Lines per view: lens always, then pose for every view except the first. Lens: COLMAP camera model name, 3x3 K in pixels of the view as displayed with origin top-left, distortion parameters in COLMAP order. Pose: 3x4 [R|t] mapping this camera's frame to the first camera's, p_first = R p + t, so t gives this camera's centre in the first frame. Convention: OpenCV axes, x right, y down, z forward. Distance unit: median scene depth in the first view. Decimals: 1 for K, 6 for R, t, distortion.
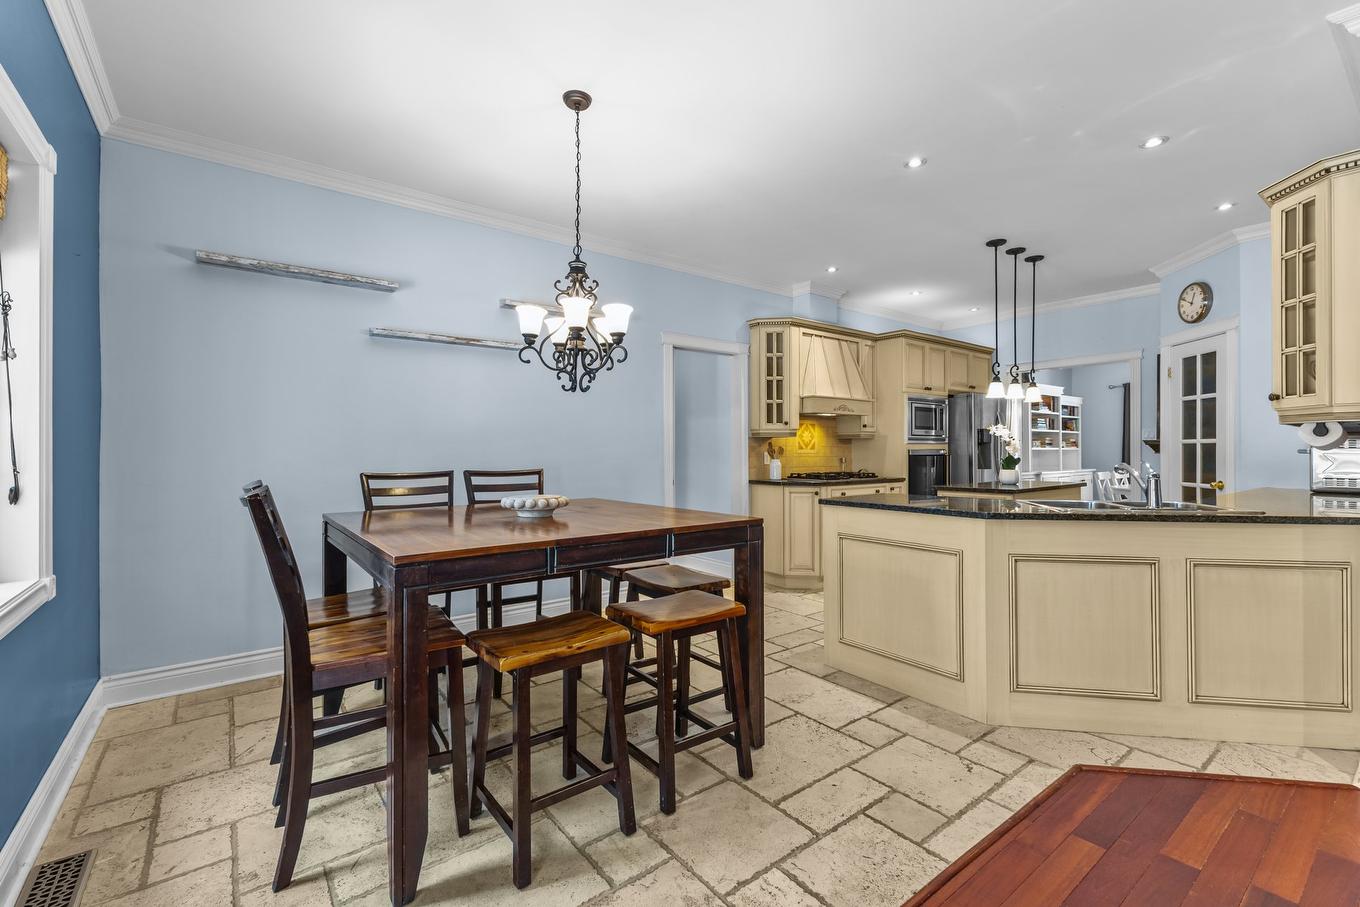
lens RADIAL K [[589.4, 0, 679.7], [0, 589.4, 445.2], [0, 0, 1]] dist [0.001388, 0.001259]
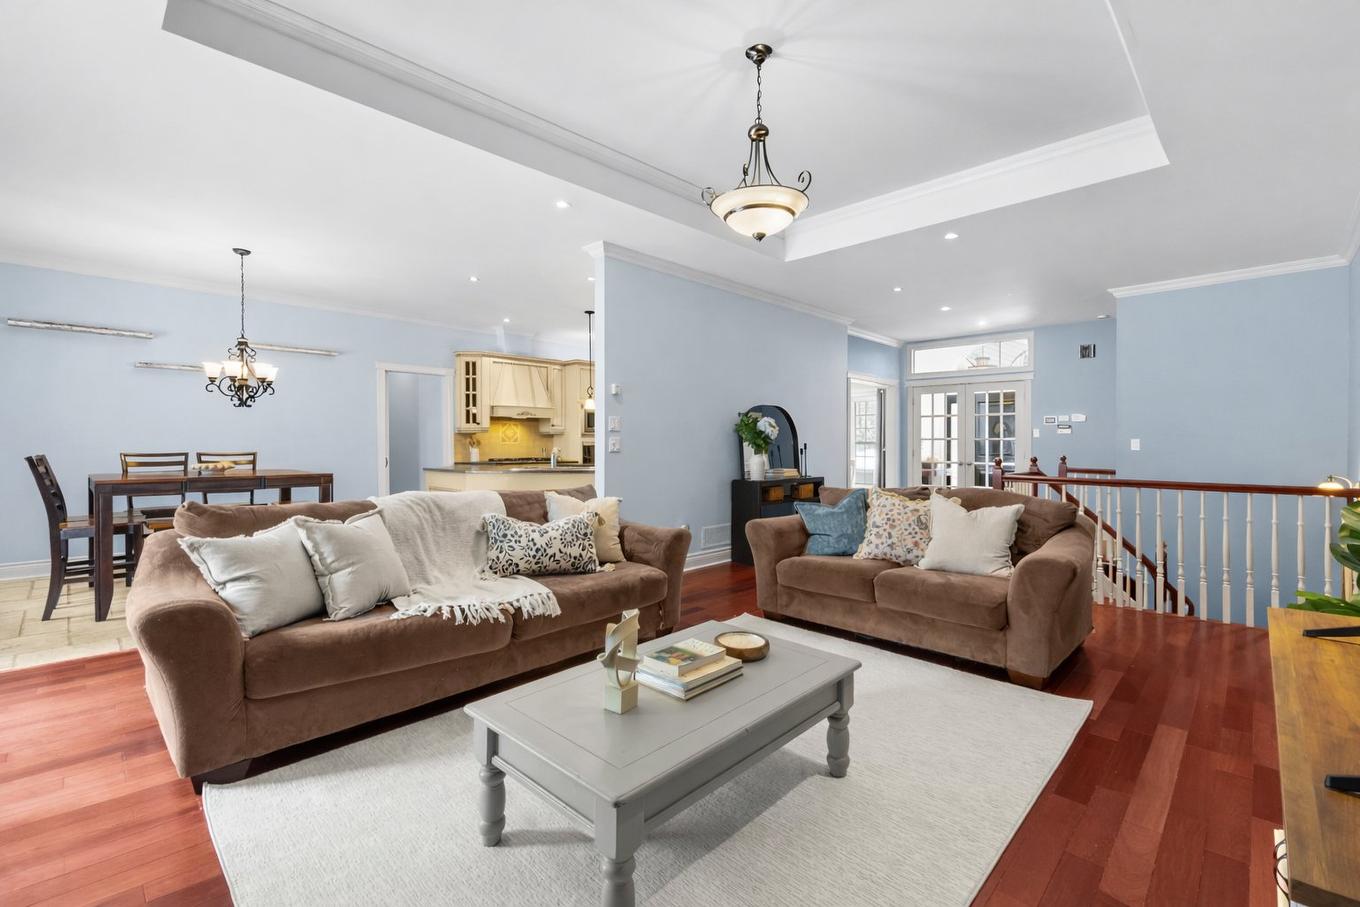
lens RADIAL K [[589.4, 0, 678.7], [0, 589.4, 445.2], [0, 0, 1]] dist [0.001388, 0.001259]
pose [[0.987373, -0.000049, 0.158413, 0.438141], [-0.000620, 0.999991, 0.004176, 0.010080], [-0.158411, -0.004222, 0.987364, -0.523259]]
